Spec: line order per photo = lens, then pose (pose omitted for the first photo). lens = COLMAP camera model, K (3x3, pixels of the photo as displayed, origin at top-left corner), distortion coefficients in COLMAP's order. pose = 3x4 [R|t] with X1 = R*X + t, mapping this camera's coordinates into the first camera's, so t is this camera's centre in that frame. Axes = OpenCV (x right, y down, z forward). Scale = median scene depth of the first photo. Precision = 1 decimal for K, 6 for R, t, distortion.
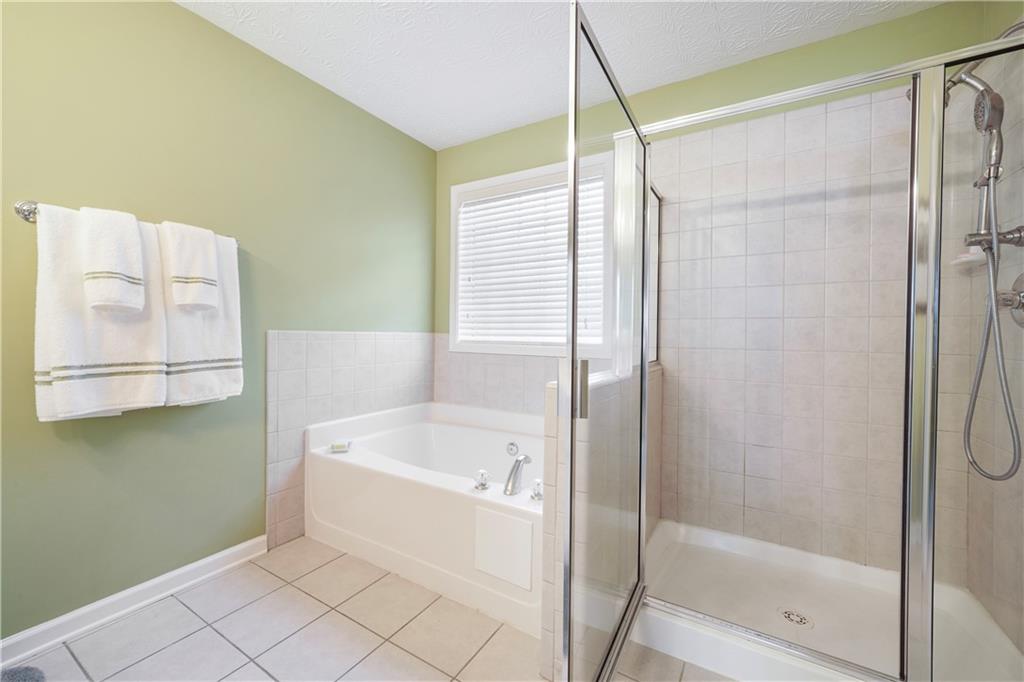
lens RADIAL K [[411.6, 0, 507.4], [0, 411.6, 336.7], [0, 0, 1]] dist [-0.001631, 0.000740]
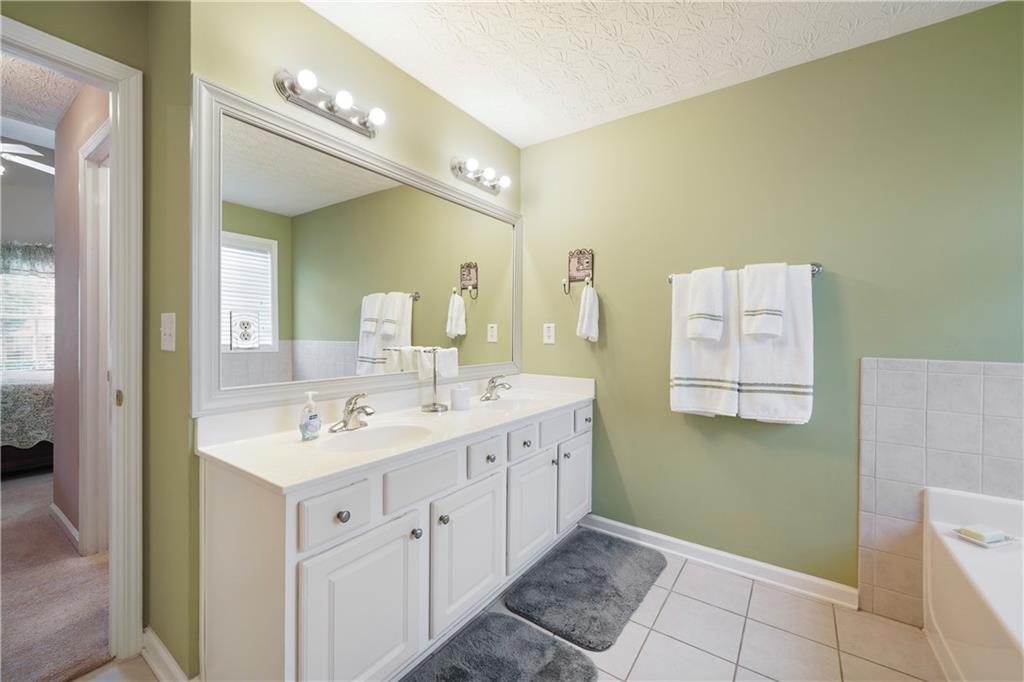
lens RADIAL K [[411.6, 0, 509.9], [0, 411.6, 338.0], [0, 0, 1]] dist [-0.001631, 0.000740]
pose [[-0.061297, 0.001350, -0.998119, 0.413345], [-0.016249, 0.999865, 0.002350, -0.057084], [0.997987, 0.016363, -0.061266, 0.375780]]
